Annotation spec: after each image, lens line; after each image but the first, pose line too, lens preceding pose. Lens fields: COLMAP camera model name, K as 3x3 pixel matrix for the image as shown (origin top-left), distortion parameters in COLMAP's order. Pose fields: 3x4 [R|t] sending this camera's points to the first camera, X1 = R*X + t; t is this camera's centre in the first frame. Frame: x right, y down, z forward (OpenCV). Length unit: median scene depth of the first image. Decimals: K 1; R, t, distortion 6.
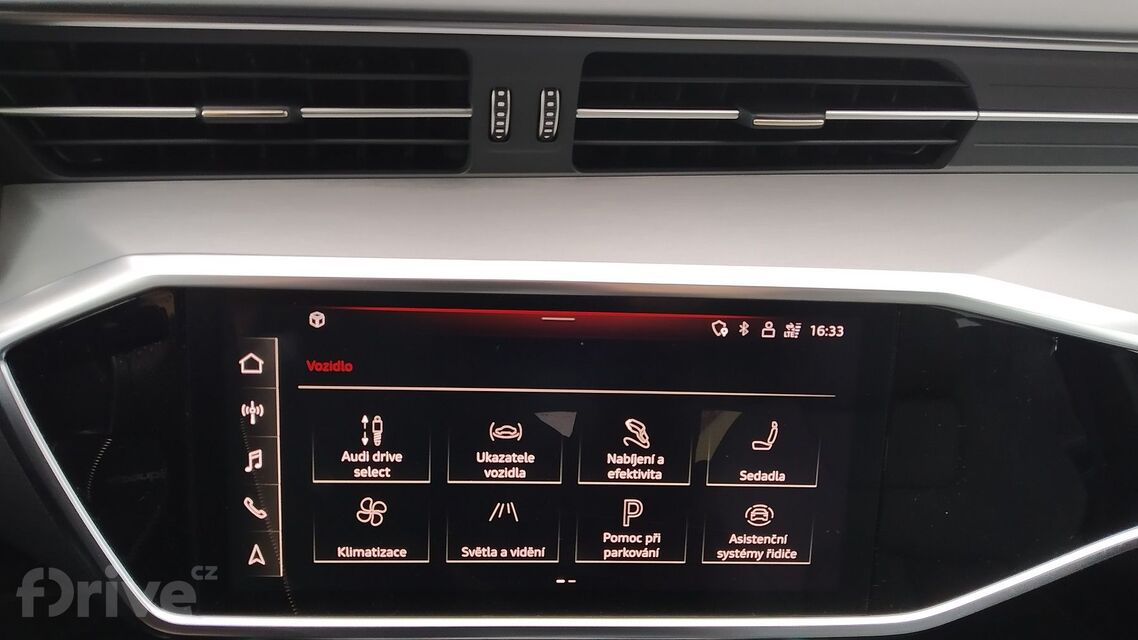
lens RADIAL K [[889.5, 0, 564.5], [0, 889.5, 334.6], [0, 0, 1]] dist [0.072519, -0.142308]
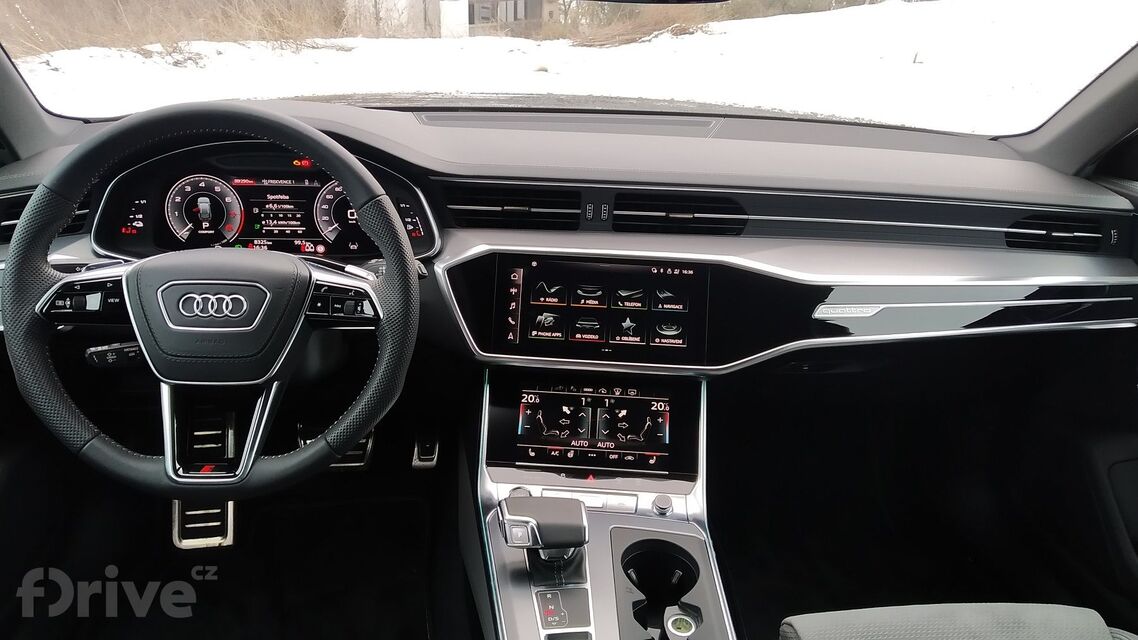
lens RADIAL K [[927.5, 0, 570.3], [0, 927.5, 336.3], [0, 0, 1]] dist [0.043897, -0.094874]
pose [[0.995464, 0.013545, -0.094167, 0.184610], [-0.037890, 0.964371, -0.261825, 1.090502], [0.087265, 0.264206, 0.960510, -2.158468]]
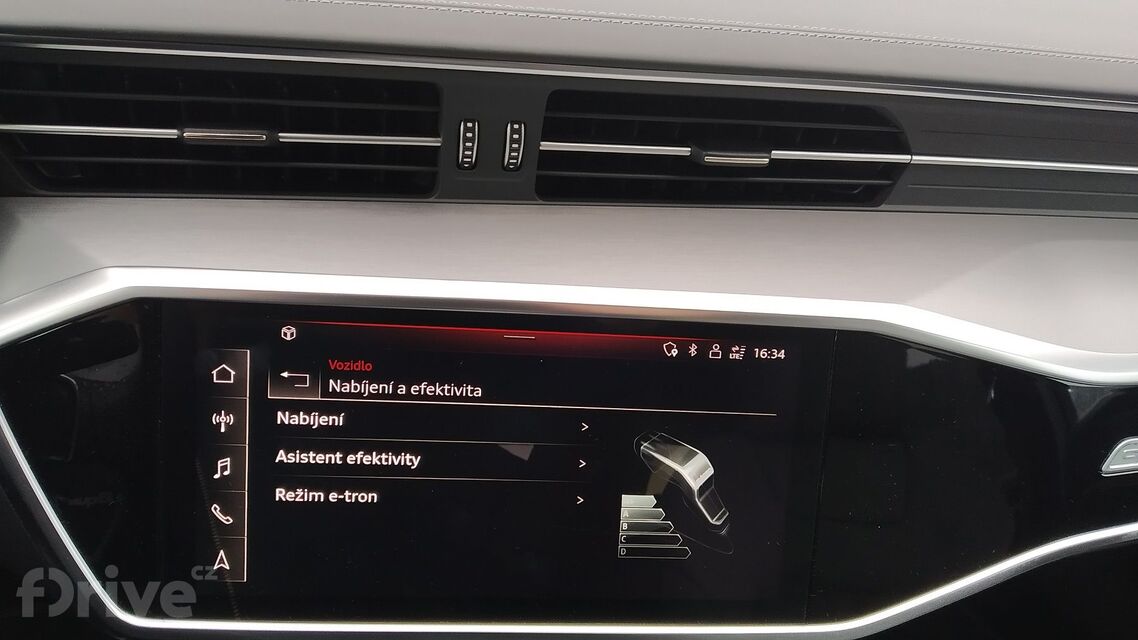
lens RADIAL K [[889.5, 0, 564.5], [0, 889.5, 334.6], [0, 0, 1]] dist [0.072519, -0.142308]
pose [[0.998738, 0.020143, 0.046000, -0.001797], [-0.018481, 0.999171, -0.036268, 0.016000], [-0.046692, 0.035372, 0.998283, -0.057489]]
